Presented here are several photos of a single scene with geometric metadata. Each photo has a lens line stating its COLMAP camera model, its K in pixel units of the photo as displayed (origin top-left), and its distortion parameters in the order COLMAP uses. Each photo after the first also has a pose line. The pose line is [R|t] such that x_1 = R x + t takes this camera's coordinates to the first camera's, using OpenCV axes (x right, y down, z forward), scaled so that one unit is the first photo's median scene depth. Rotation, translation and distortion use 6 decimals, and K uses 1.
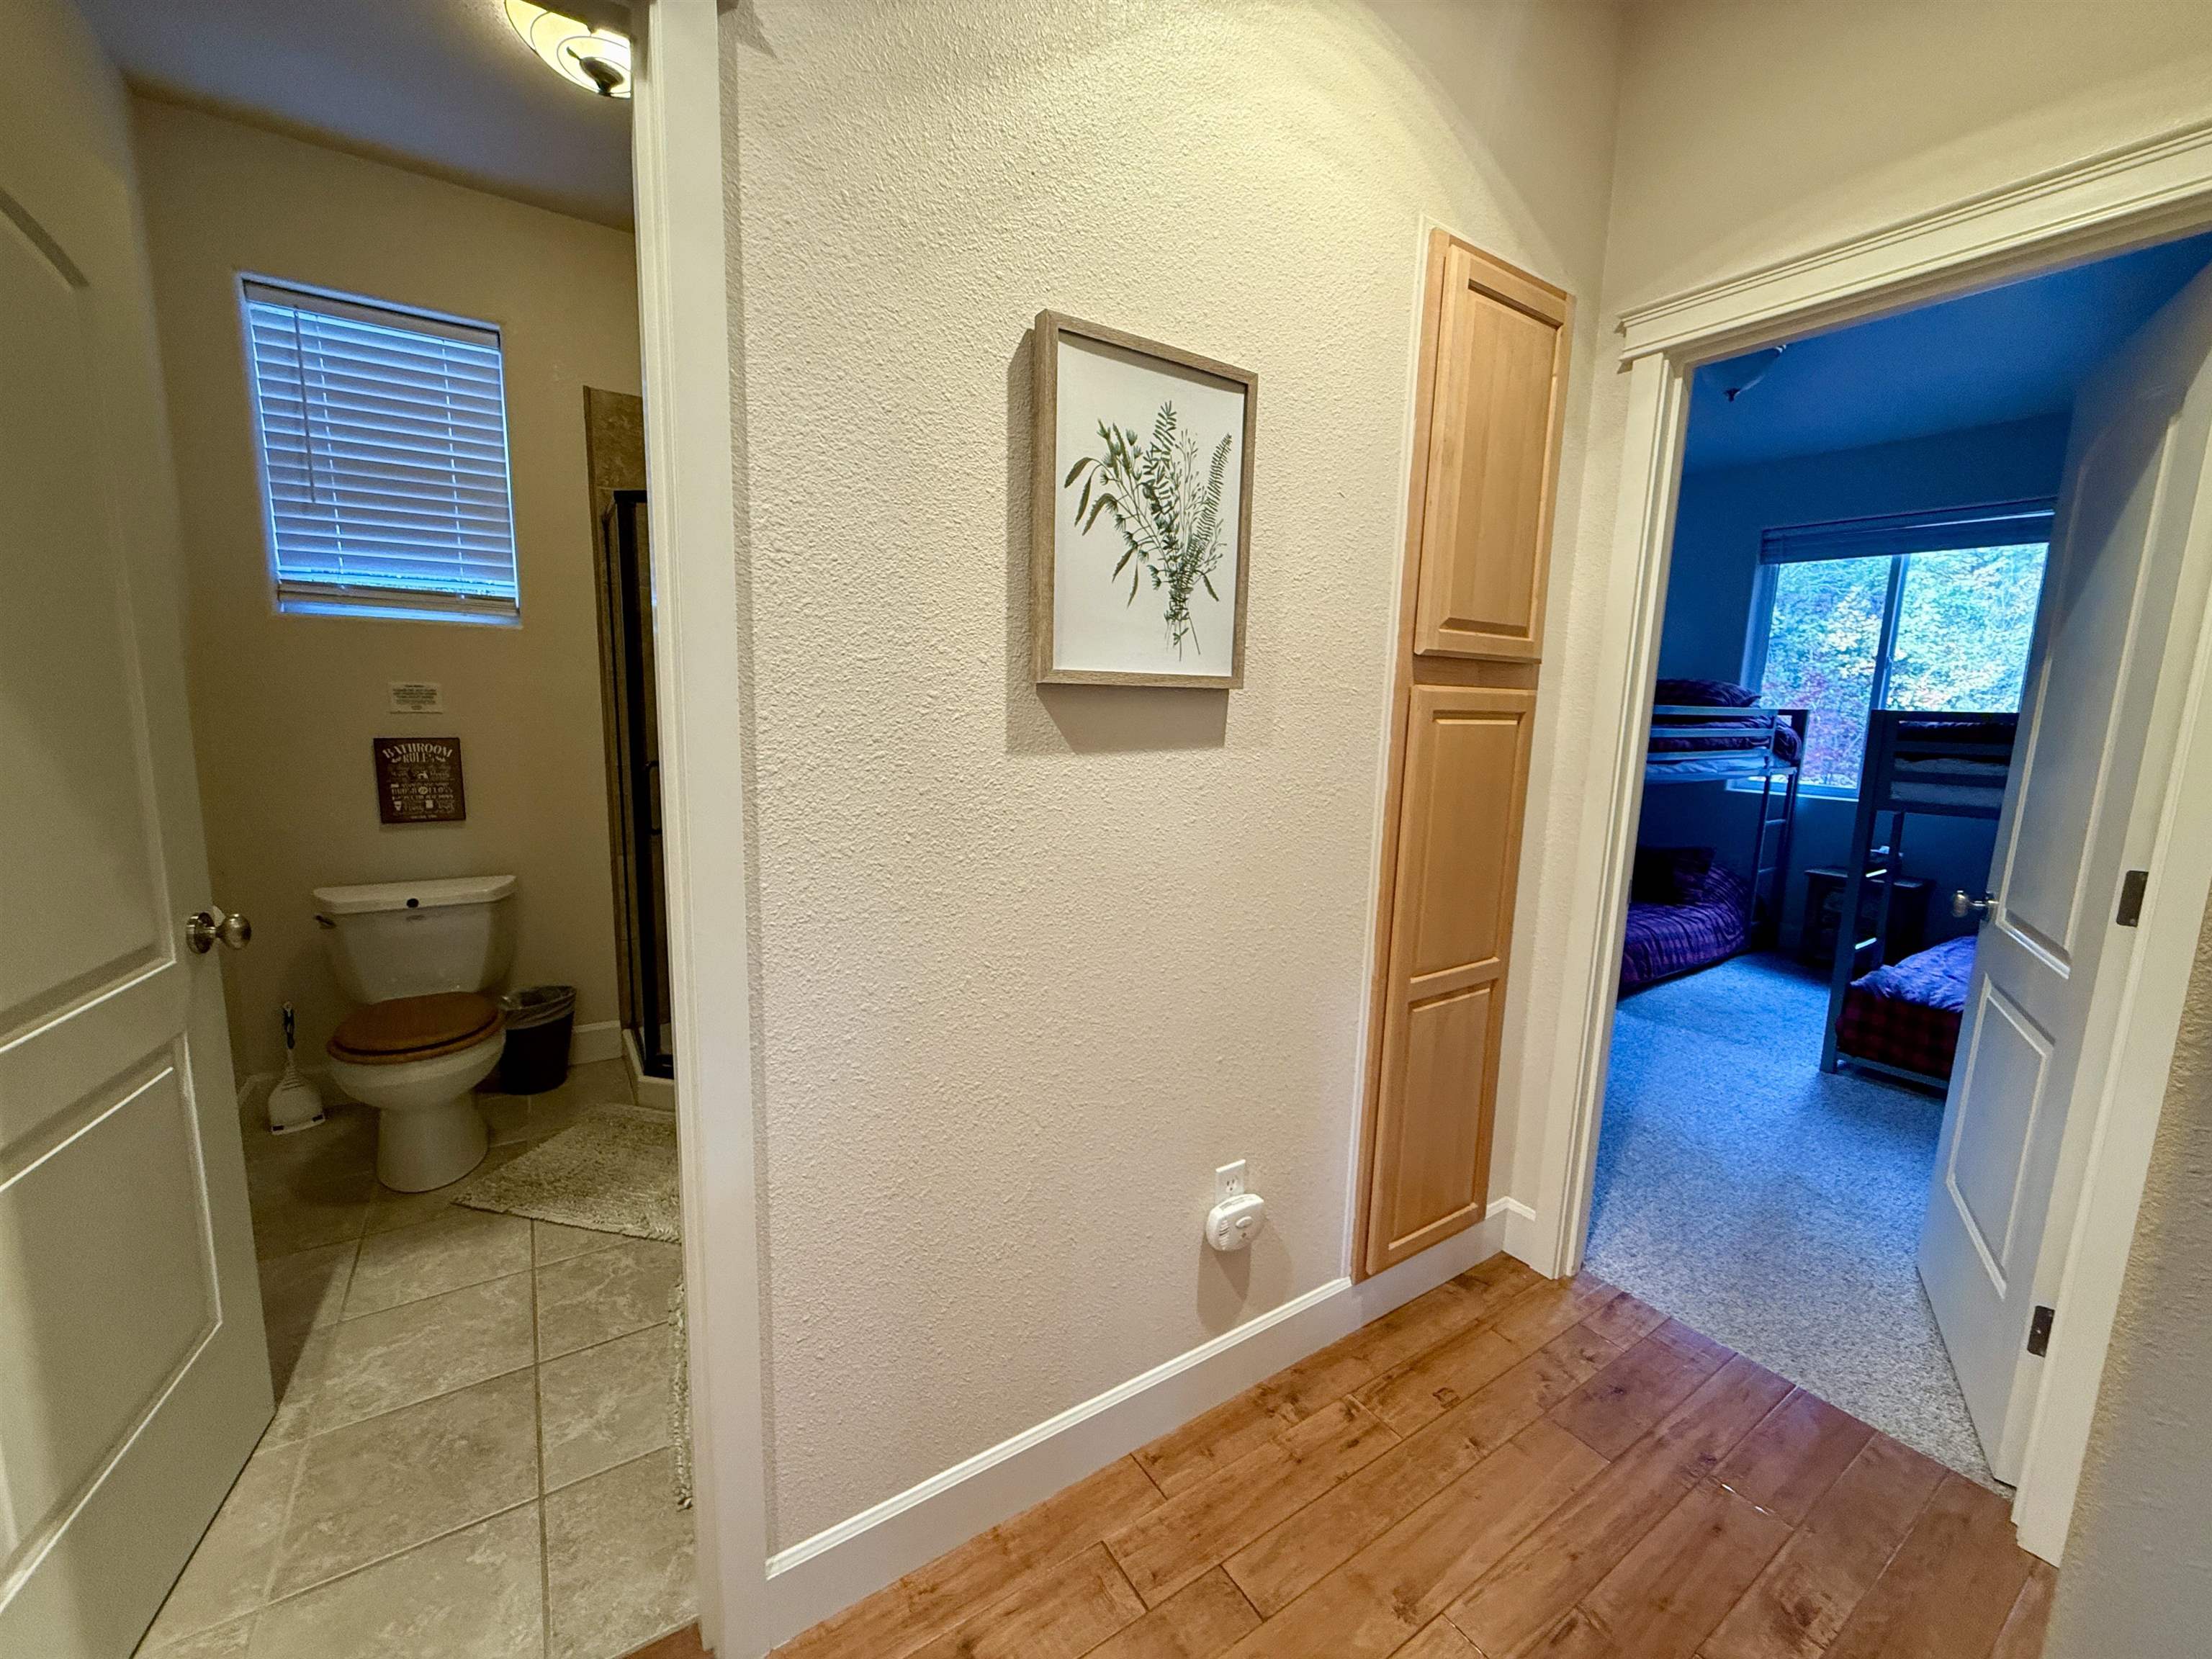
lens RADIAL K [[881.0, 0, 1105.9], [0, 881.0, 827.6], [0, 0, 1]] dist [-0.002215, 0.001453]
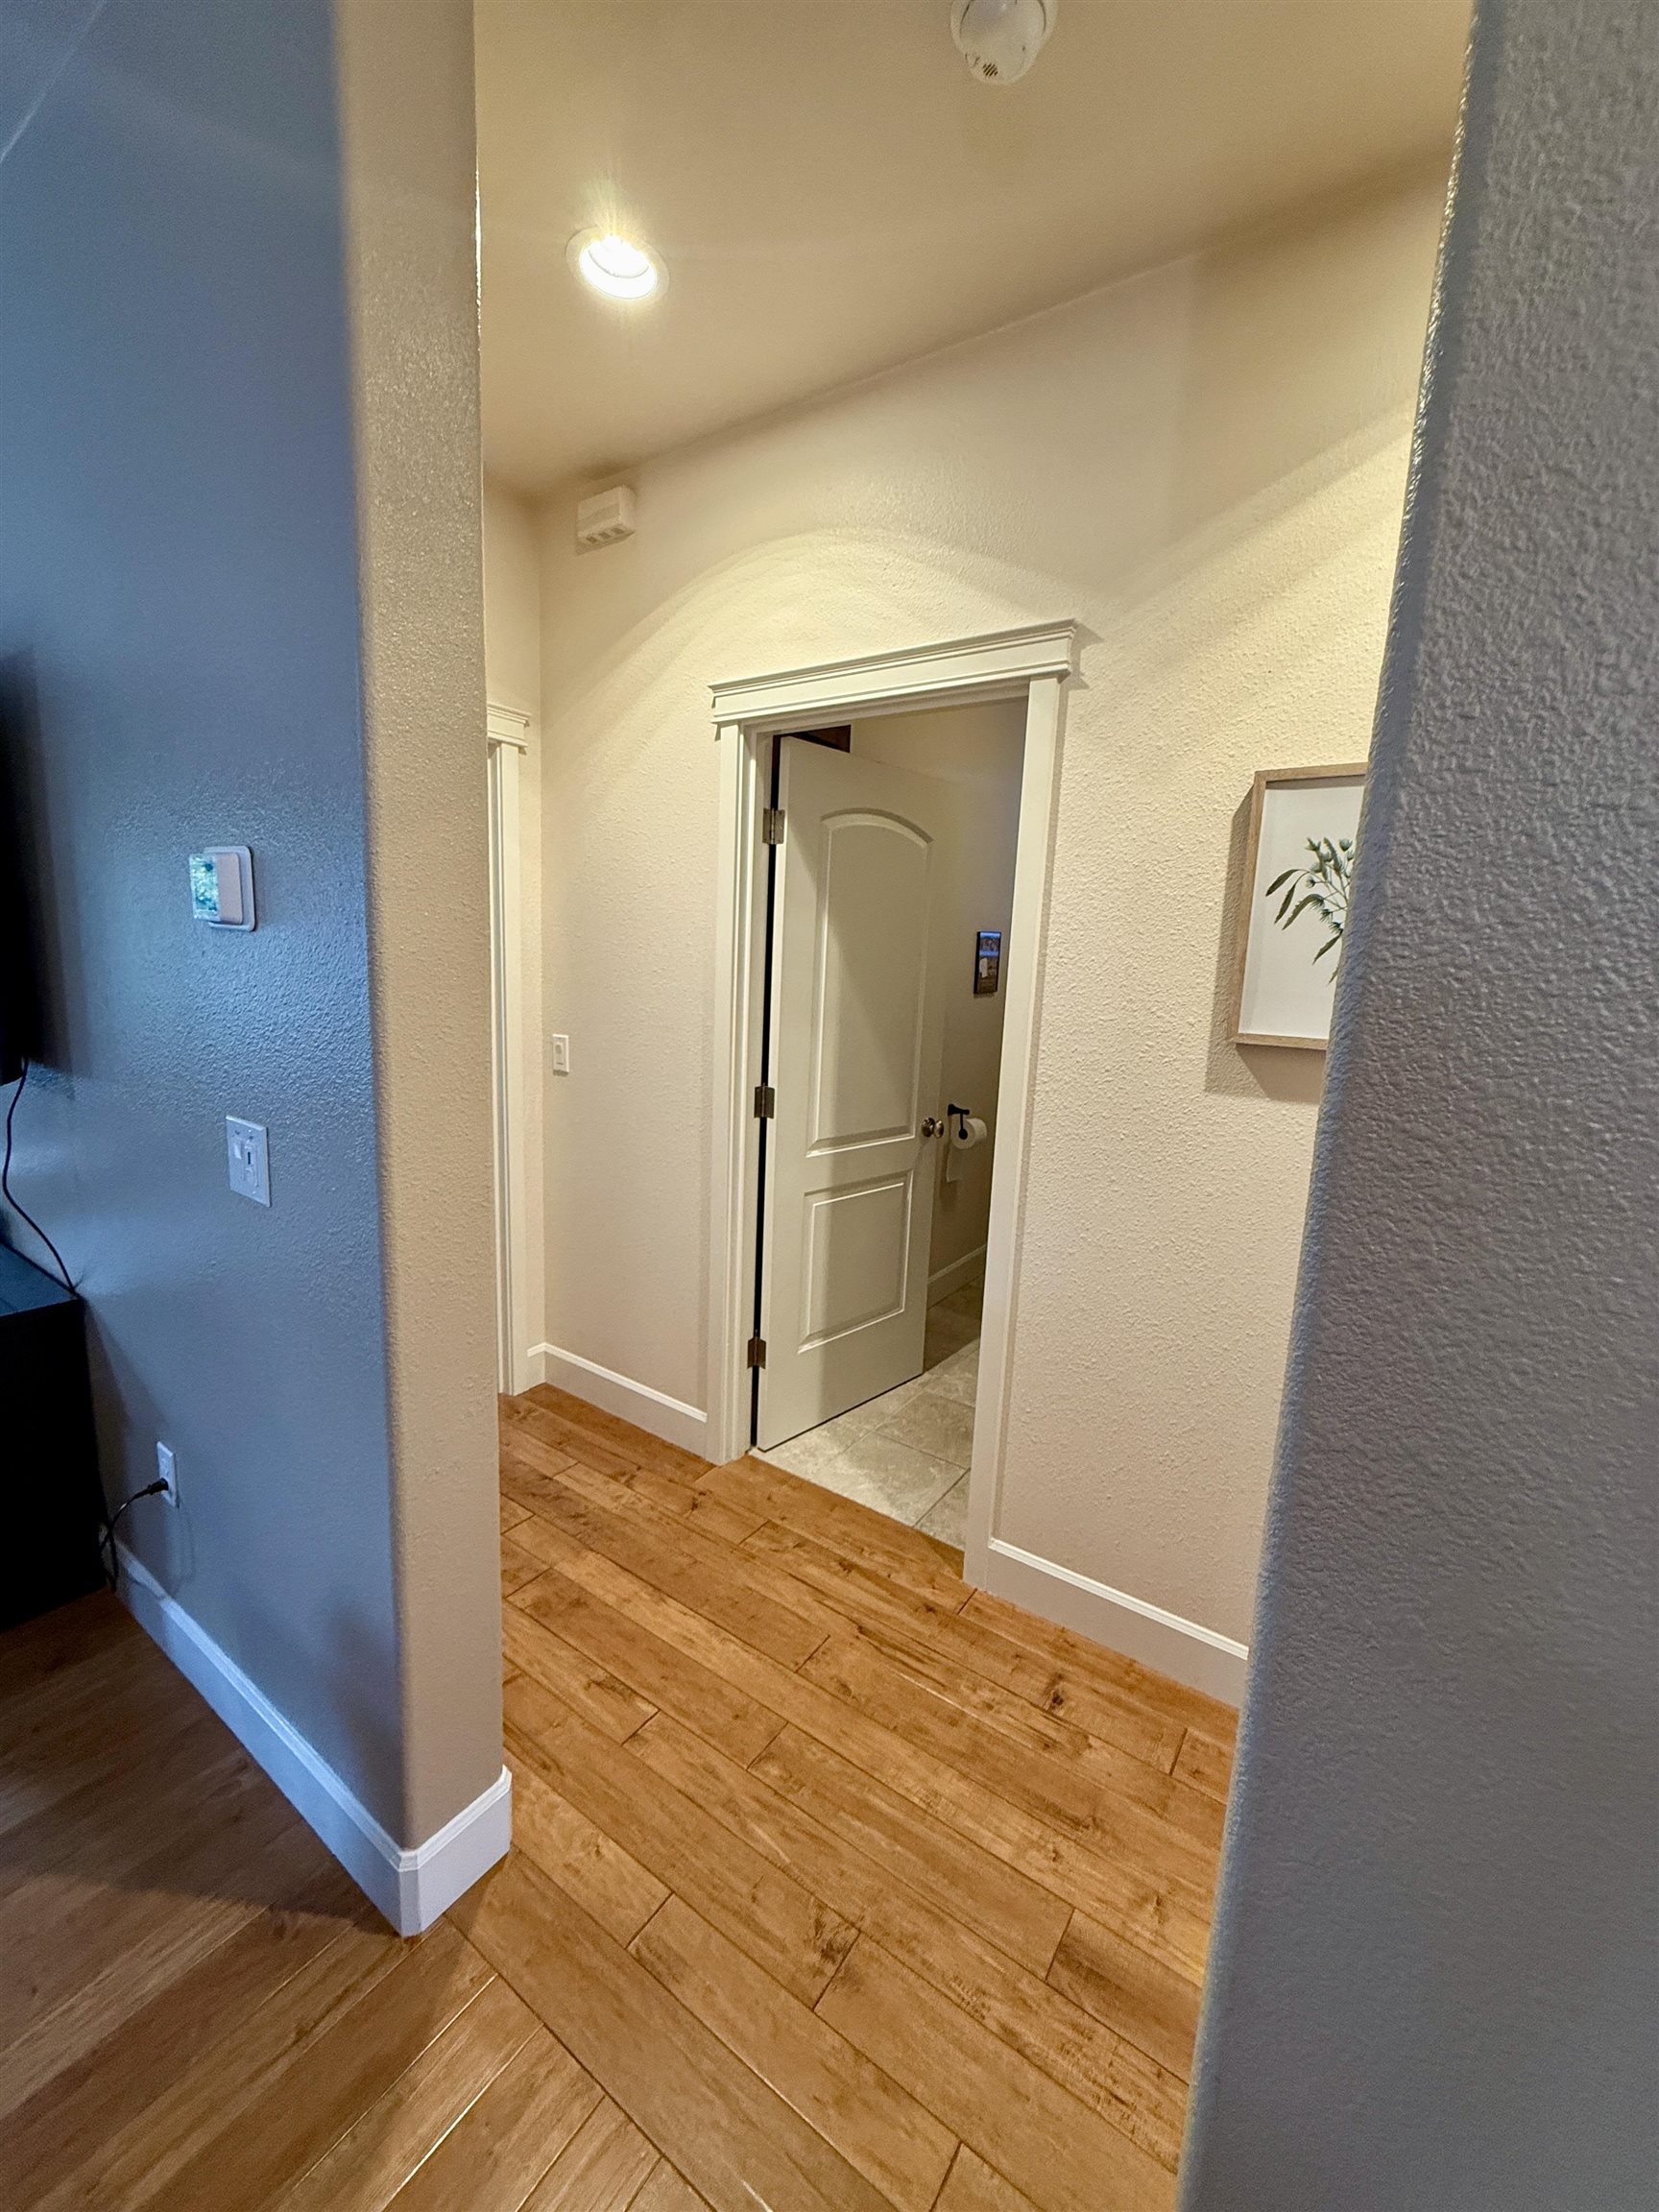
lens RADIAL K [[881.0, 0, 836.5], [0, 881.0, 1101.5], [0, 0, 1]] dist [-0.002215, 0.001453]
pose [[0.383820, 0.139772, -0.912768, 0.900767], [-0.169975, 0.982281, 0.078942, -0.077871], [0.907629, 0.124848, 0.400777, -0.060794]]
